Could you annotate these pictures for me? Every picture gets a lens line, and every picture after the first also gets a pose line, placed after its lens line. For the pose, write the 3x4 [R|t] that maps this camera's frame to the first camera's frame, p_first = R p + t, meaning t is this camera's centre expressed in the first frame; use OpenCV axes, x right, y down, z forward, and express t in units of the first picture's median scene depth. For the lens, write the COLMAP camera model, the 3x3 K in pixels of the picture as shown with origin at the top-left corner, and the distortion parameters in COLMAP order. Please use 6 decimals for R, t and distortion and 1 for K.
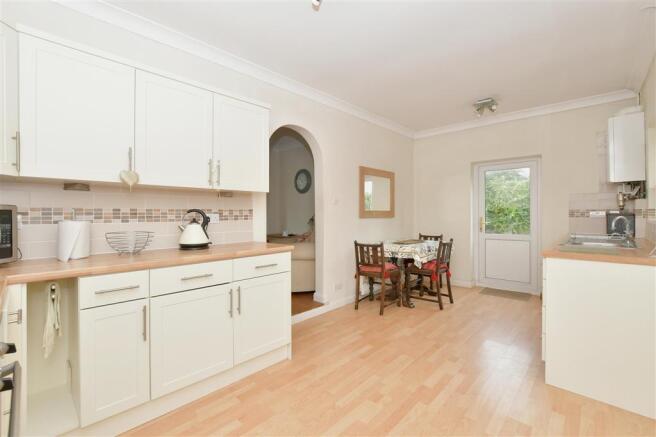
lens RADIAL K [[287.2, 0, 324.5], [0, 287.2, 217.1], [0, 0, 1]] dist [-0.025823, 0.000308]
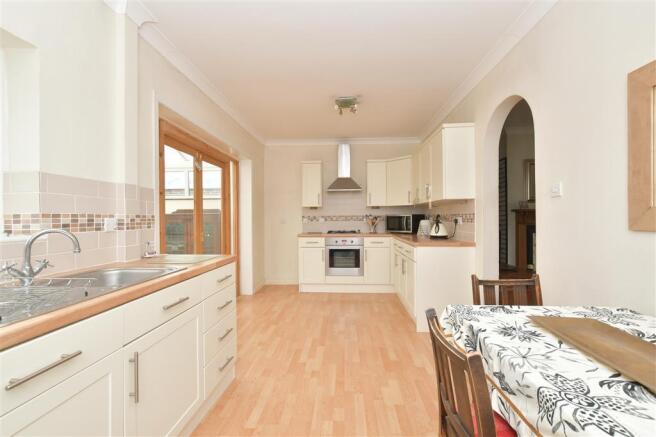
lens RADIAL K [[307.7, 0, 326.4], [0, 307.7, 217.3], [0, 0, 1]] dist [0.000314, 0.000022]
pose [[-0.765726, 0.012399, -0.643048, 1.083874], [0.011438, 0.999919, 0.005660, -0.026049], [0.643066, -0.003021, -0.765805, 1.819318]]
